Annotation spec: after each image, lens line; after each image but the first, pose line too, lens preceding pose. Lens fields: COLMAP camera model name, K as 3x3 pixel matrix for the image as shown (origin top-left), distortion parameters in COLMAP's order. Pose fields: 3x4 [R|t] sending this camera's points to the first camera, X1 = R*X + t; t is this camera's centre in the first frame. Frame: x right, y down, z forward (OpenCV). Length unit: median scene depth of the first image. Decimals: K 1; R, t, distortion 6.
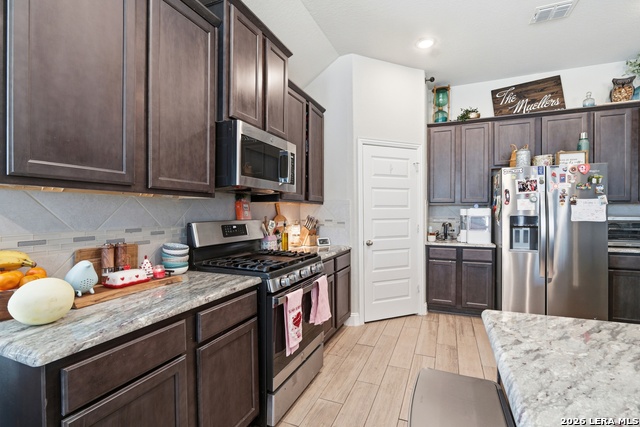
lens RADIAL K [[298.2, 0, 324.4], [0, 298.2, 212.5], [0, 0, 1]] dist [-0.011092, 0.002509]
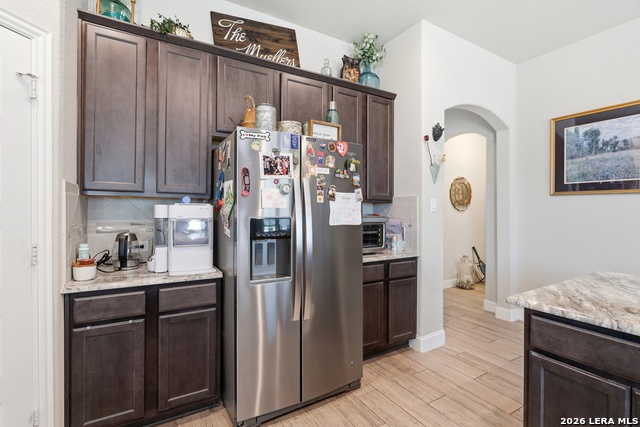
lens RADIAL K [[298.2, 0, 320.4], [0, 298.2, 209.9], [0, 0, 1]] dist [-0.011092, 0.002509]
pose [[0.604596, 0.005928, 0.796510, 0.243409], [-0.000133, 0.999973, -0.007341, -0.000209], [-0.796532, 0.004333, 0.604581, 0.511040]]
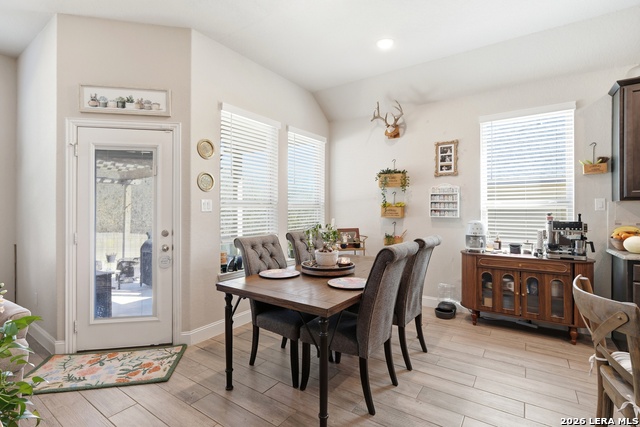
lens RADIAL K [[298.2, 0, 322.2], [0, 298.2, 210.6], [0, 0, 1]] dist [-0.011092, 0.002509]
pose [[-0.200446, -0.001853, -0.979703, 0.595917], [-0.003266, 0.999994, -0.001224, 0.002858], [0.979699, 0.002955, -0.200451, -0.331097]]
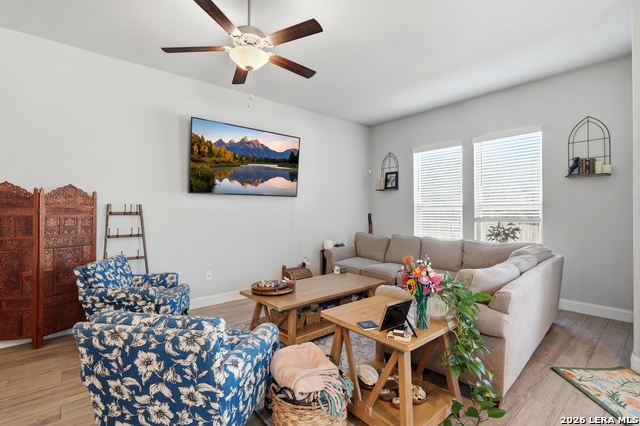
lens RADIAL K [[298.2, 0, 324.6], [0, 298.2, 207.2], [0, 0, 1]] dist [-0.011092, 0.002509]
pose [[-0.891639, 0.006217, 0.452704, 0.328800], [0.003469, 0.999970, -0.006900, 0.000683], [-0.452734, -0.004582, -0.891634, -0.226683]]
